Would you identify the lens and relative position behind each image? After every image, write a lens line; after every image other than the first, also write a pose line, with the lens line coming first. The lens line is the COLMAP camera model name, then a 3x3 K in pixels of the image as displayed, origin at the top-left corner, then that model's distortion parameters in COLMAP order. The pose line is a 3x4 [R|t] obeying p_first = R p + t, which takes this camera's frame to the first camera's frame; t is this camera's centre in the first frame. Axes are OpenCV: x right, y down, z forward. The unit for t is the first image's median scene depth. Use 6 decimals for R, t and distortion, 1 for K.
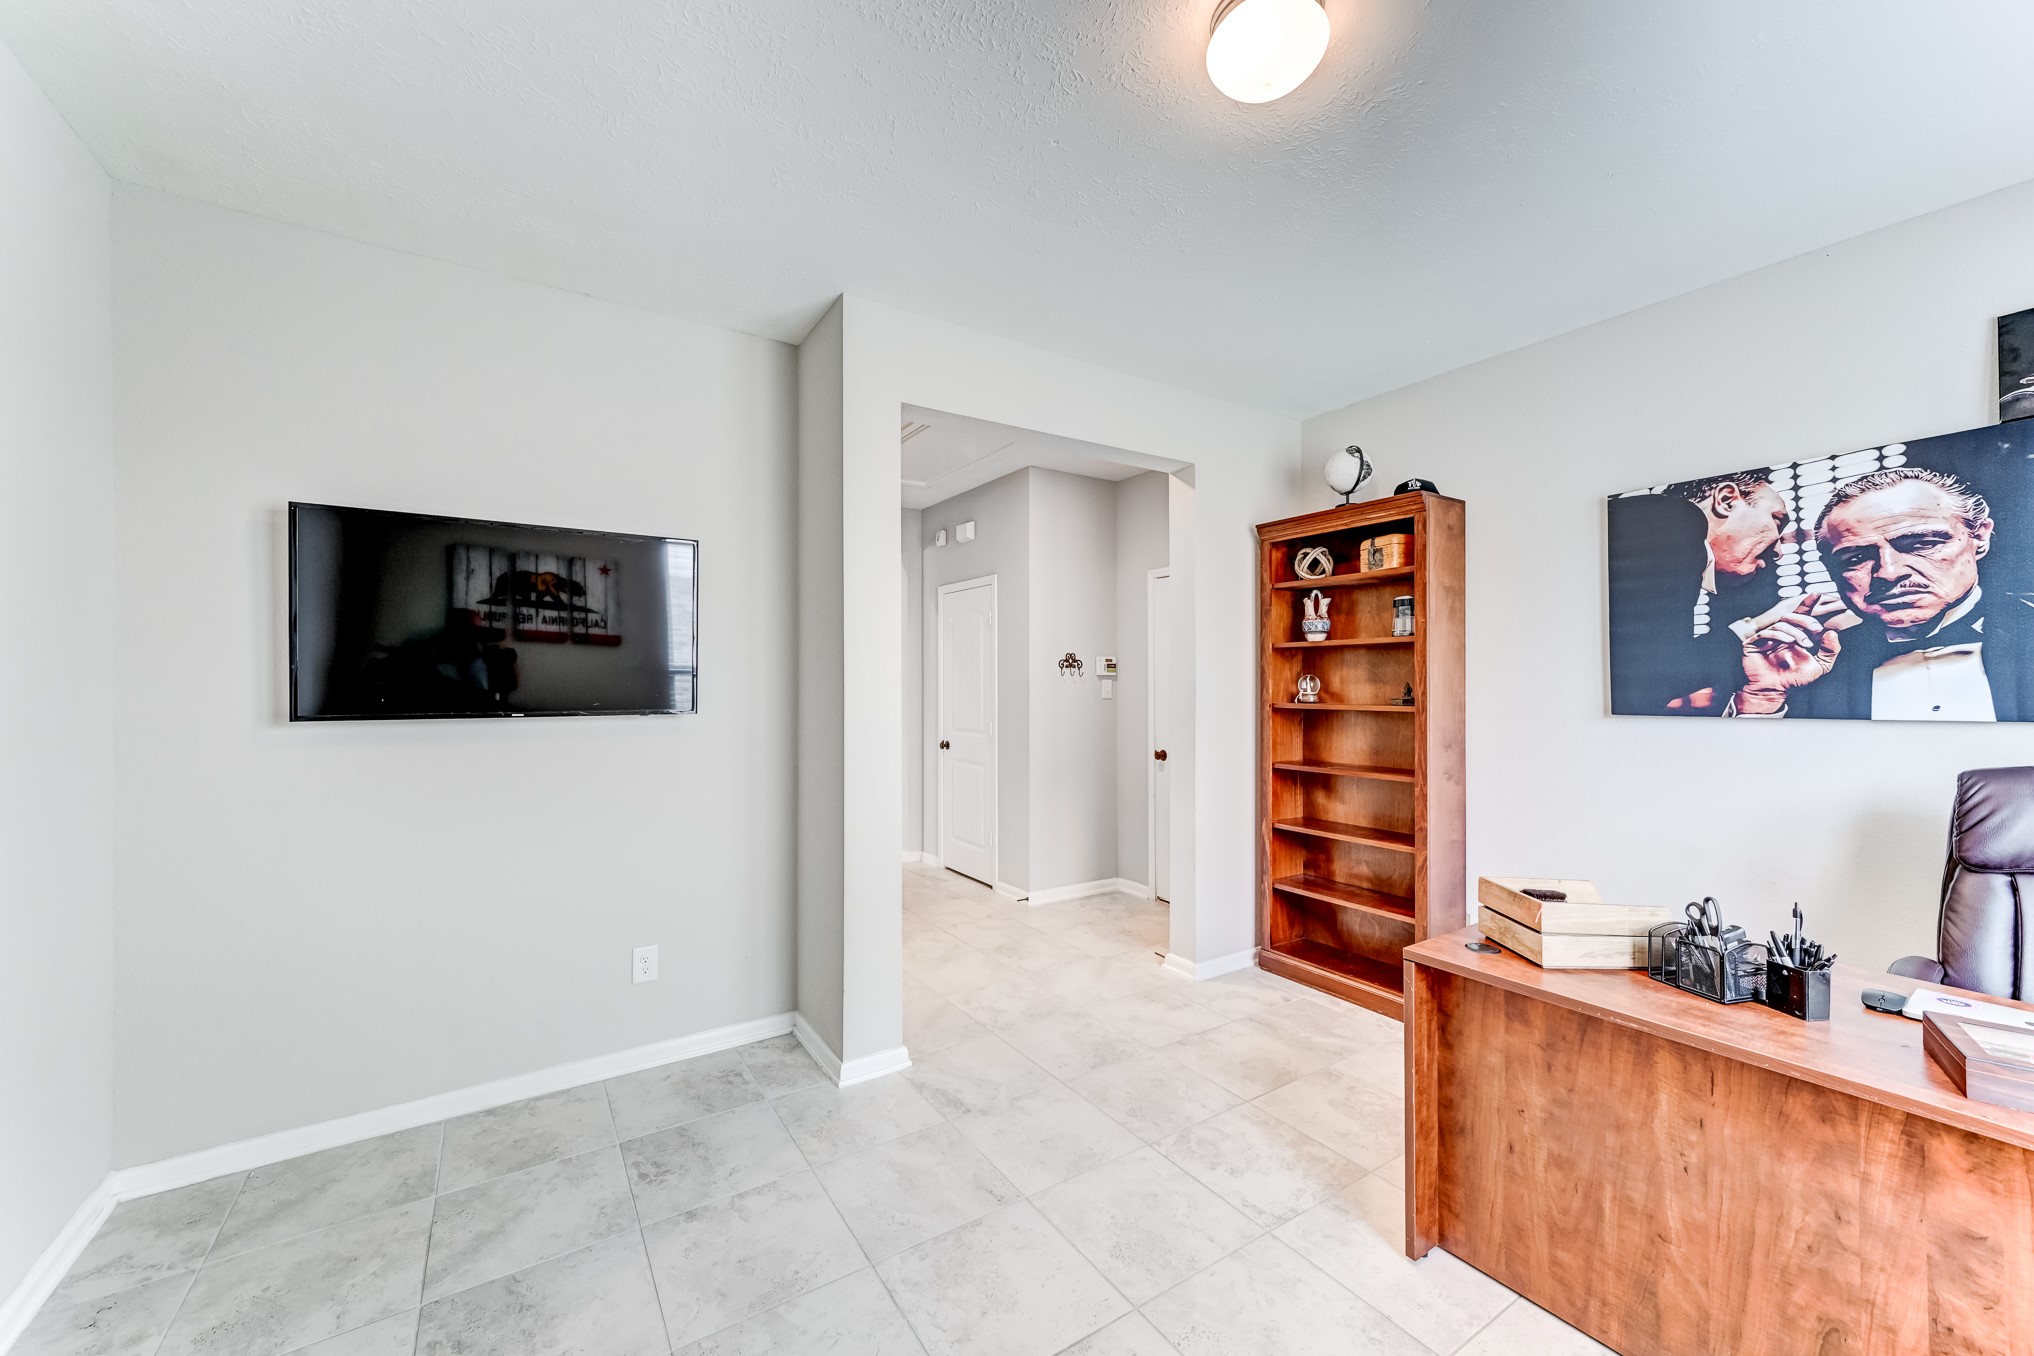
lens RADIAL K [[786.2, 0, 1007.0], [0, 786.2, 675.5], [0, 0, 1]] dist [0.008322, 0.000680]
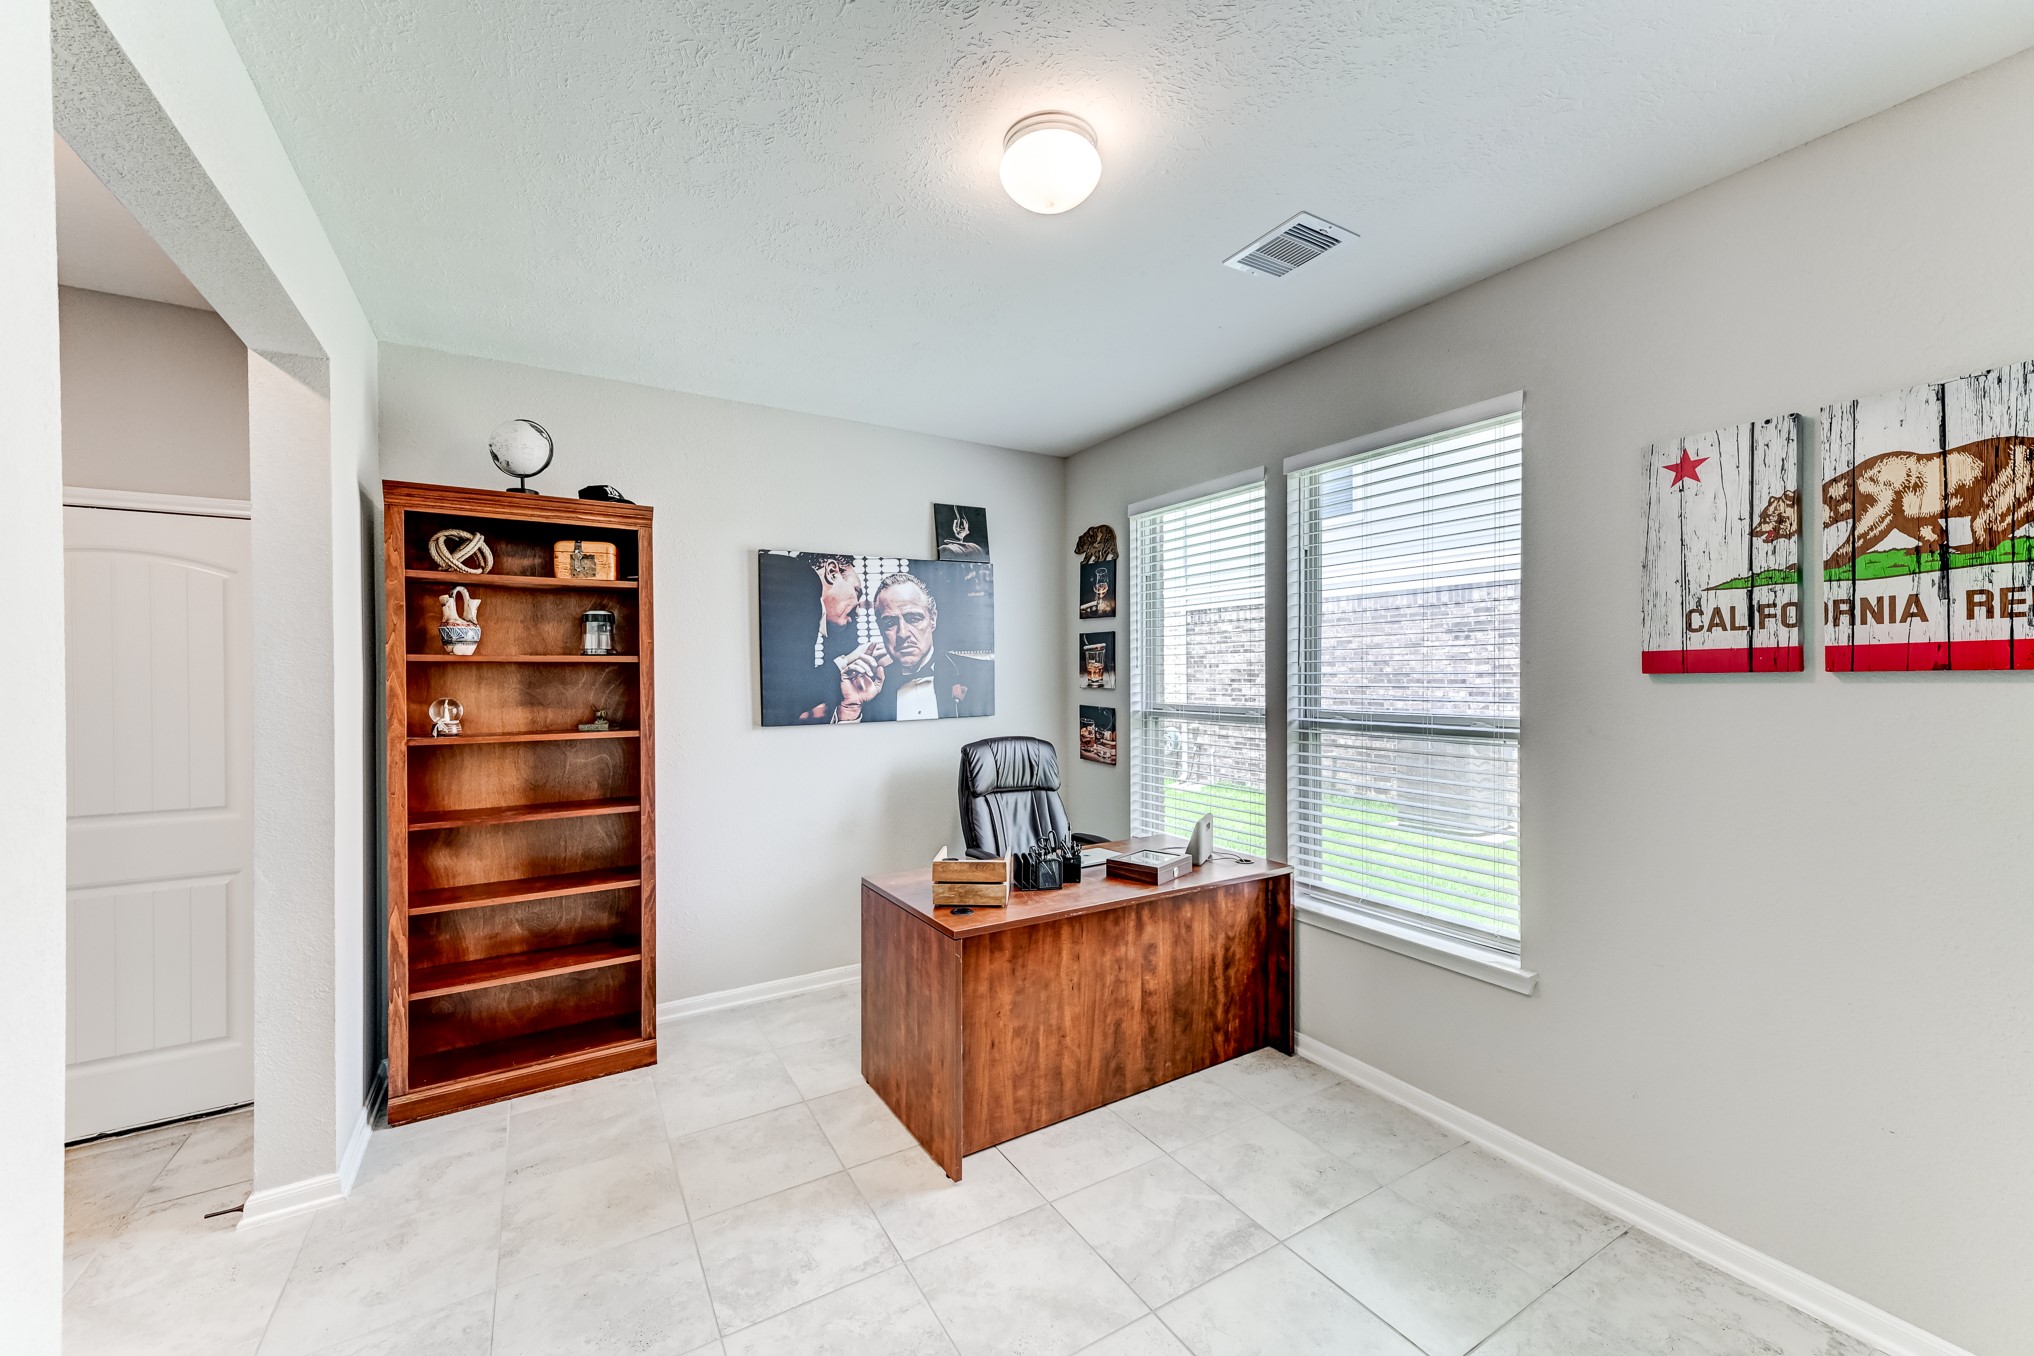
lens RADIAL K [[786.2, 0, 1021.2], [0, 786.2, 678.9], [0, 0, 1]] dist [0.008322, 0.000680]
pose [[0.029255, -0.001740, 0.999570, -0.511596], [-0.005064, 0.999985, 0.001889, -0.033493], [-0.999559, -0.005117, 0.029246, 0.627580]]
